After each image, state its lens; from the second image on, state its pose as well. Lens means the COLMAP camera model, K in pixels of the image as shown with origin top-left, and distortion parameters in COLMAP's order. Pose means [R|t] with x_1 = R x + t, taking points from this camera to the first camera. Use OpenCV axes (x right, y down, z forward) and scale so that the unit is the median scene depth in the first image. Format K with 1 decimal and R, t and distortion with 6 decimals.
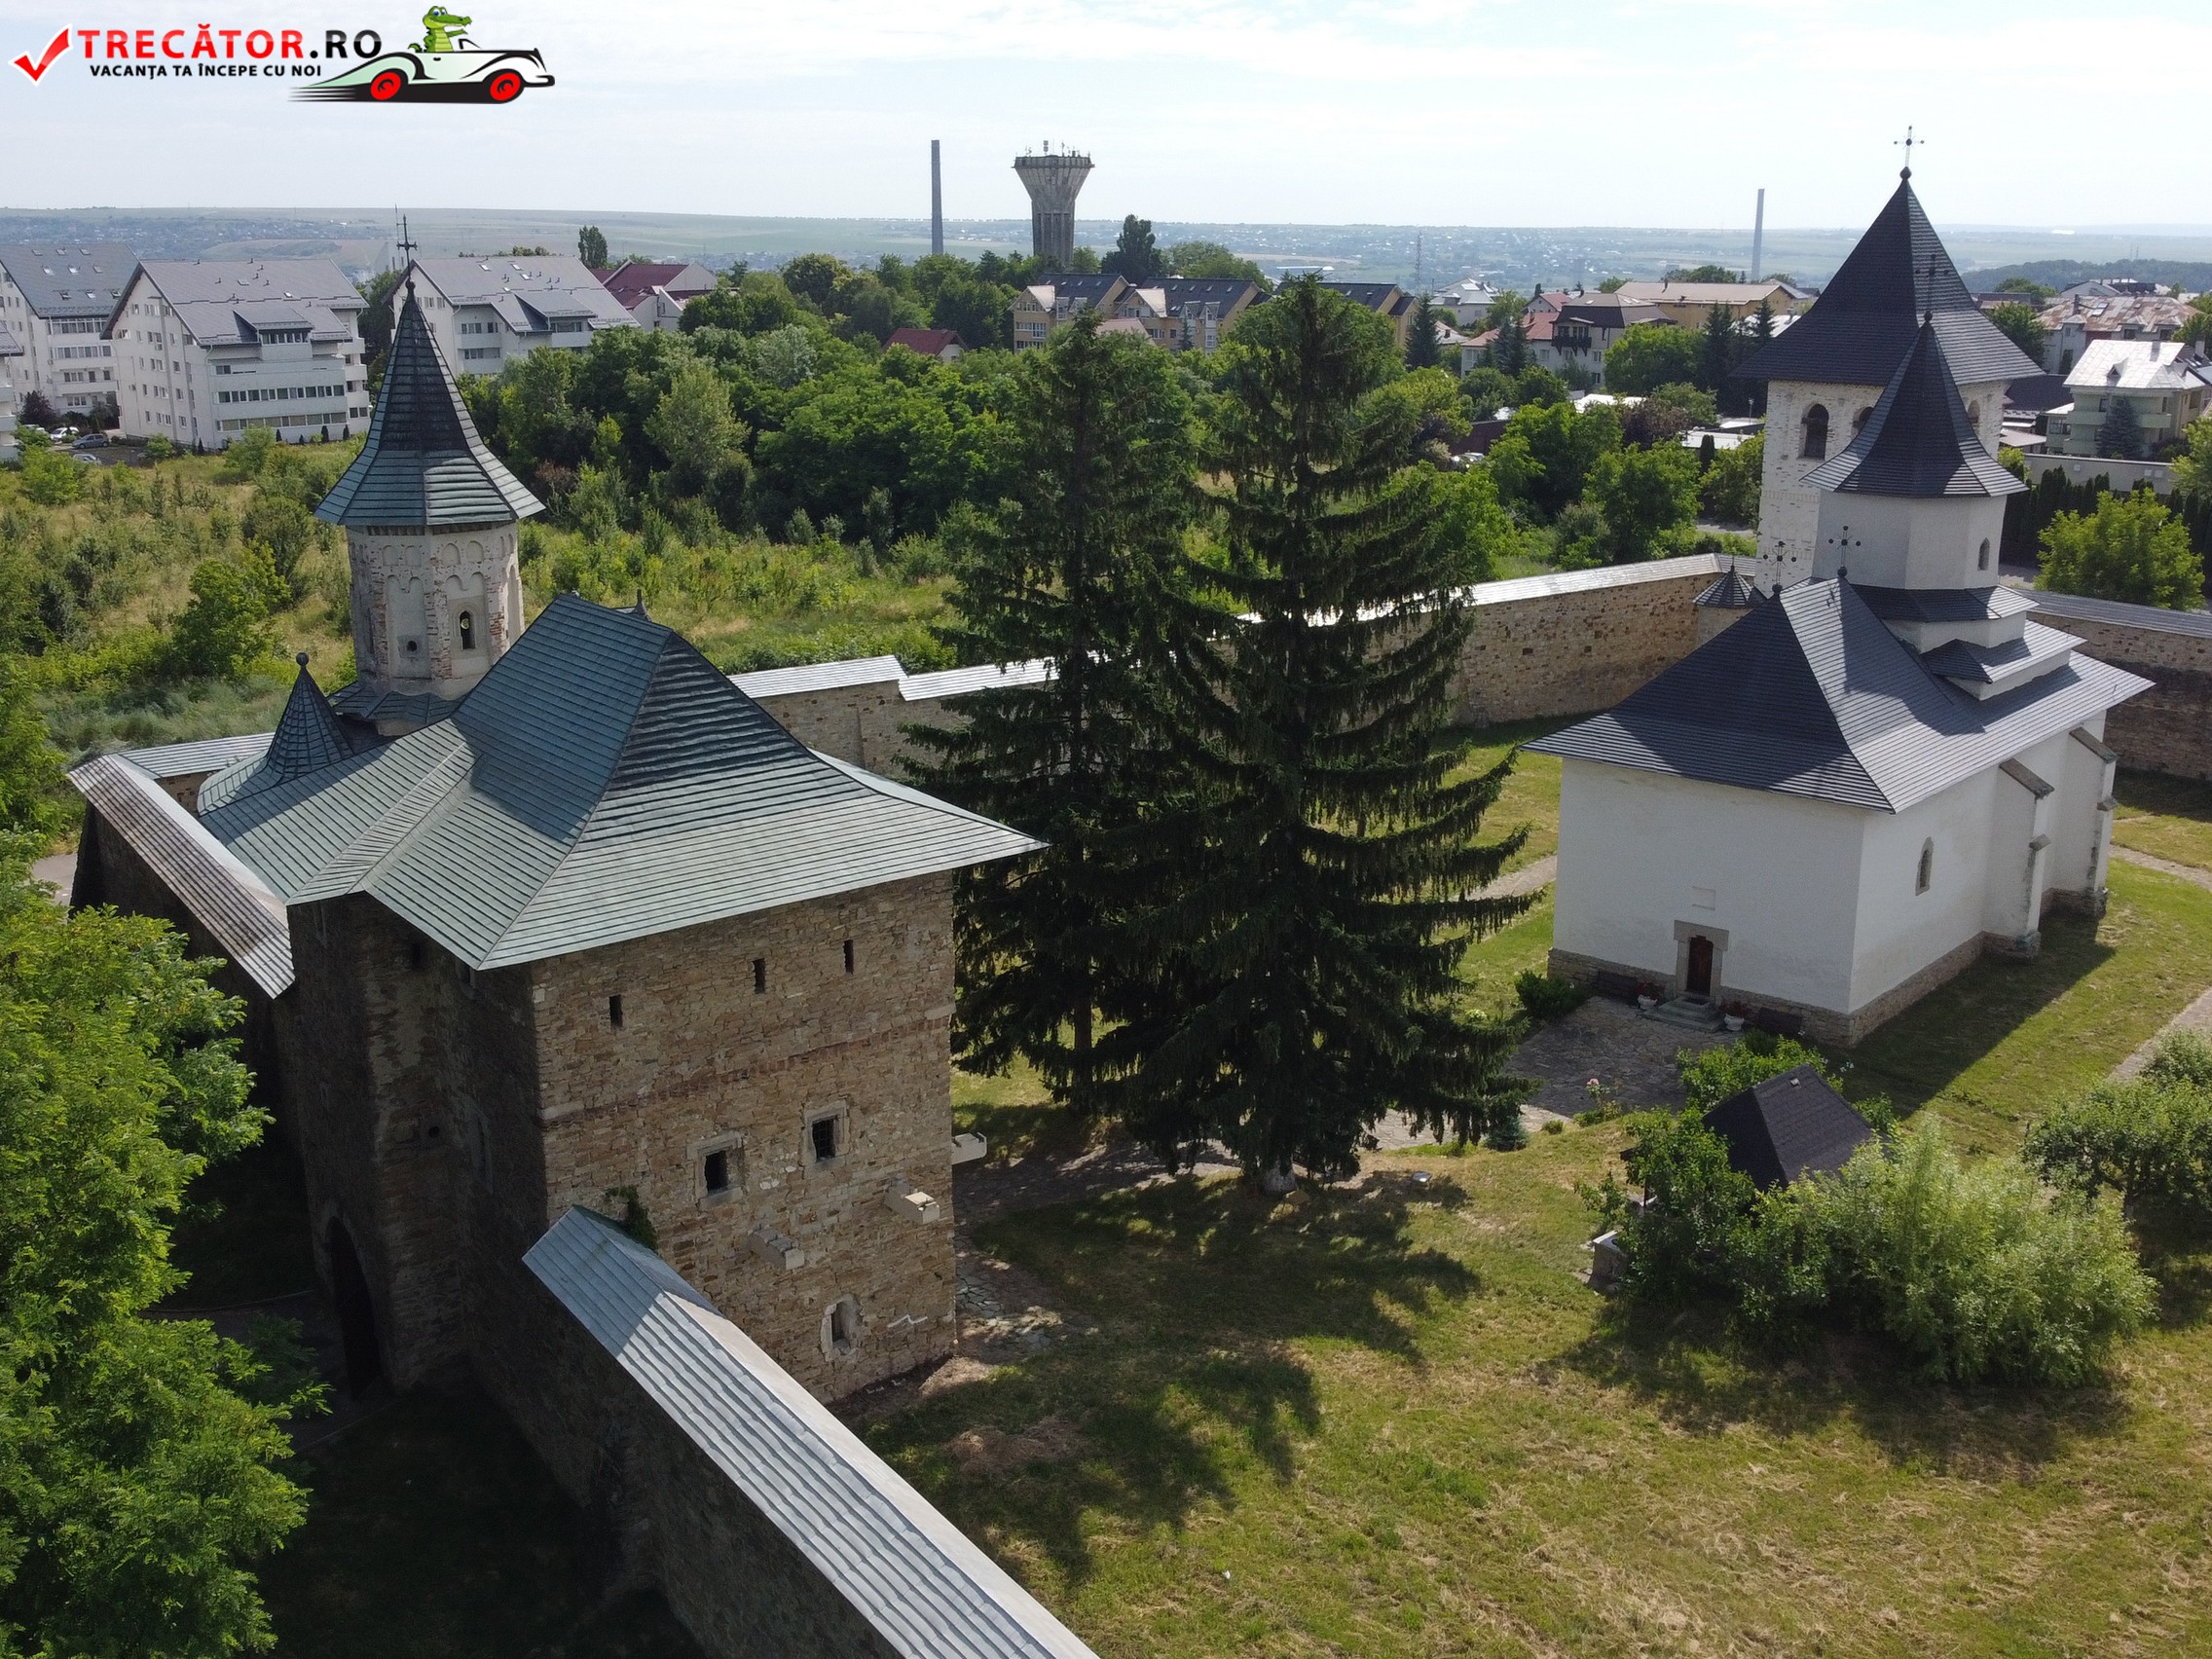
lens RADIAL K [[2202.6, 0, 1106.0], [0, 2202.6, 829.5], [0, 0, 1]] dist [0.000573, -0.039336]
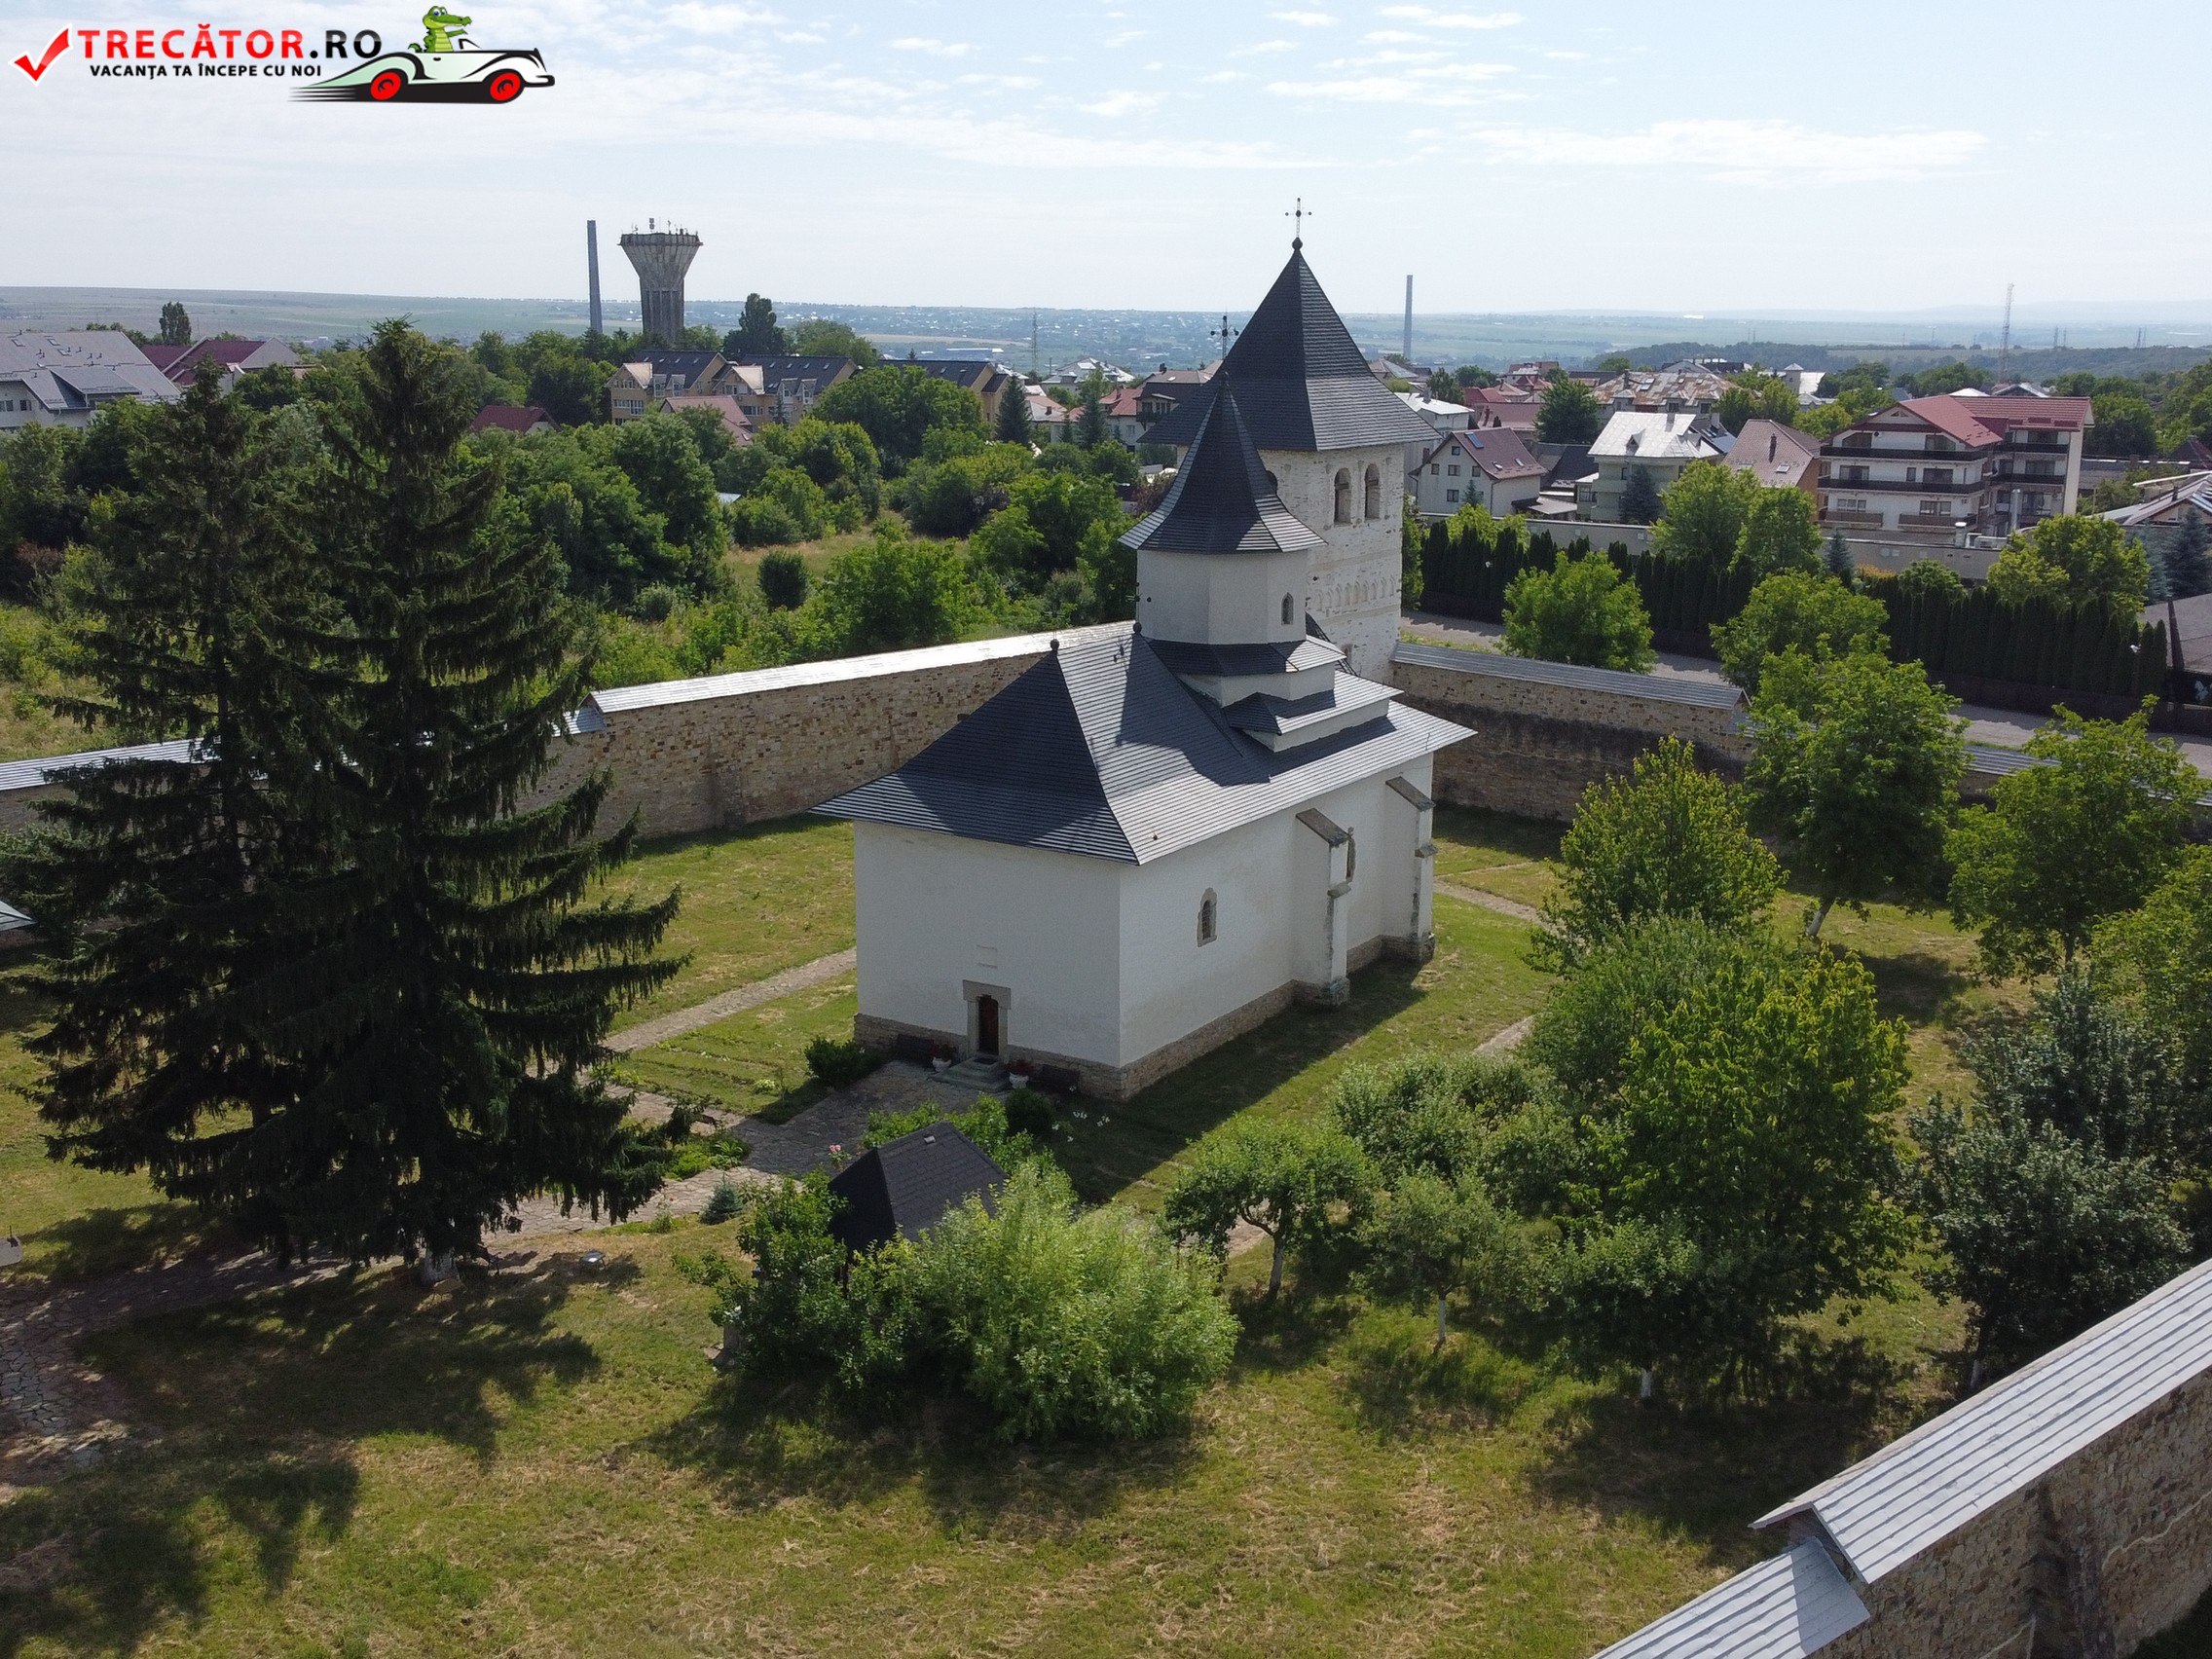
lens RADIAL K [[2202.6, 0, 1106.0], [0, 2202.6, 829.5], [0, 0, 1]] dist [0.000573, -0.039336]
pose [[0.989789, -0.028128, 0.139739, 0.187961], [0.033038, 0.998911, -0.032941, 0.008318], [-0.138660, 0.037221, 0.989640, 0.008618]]
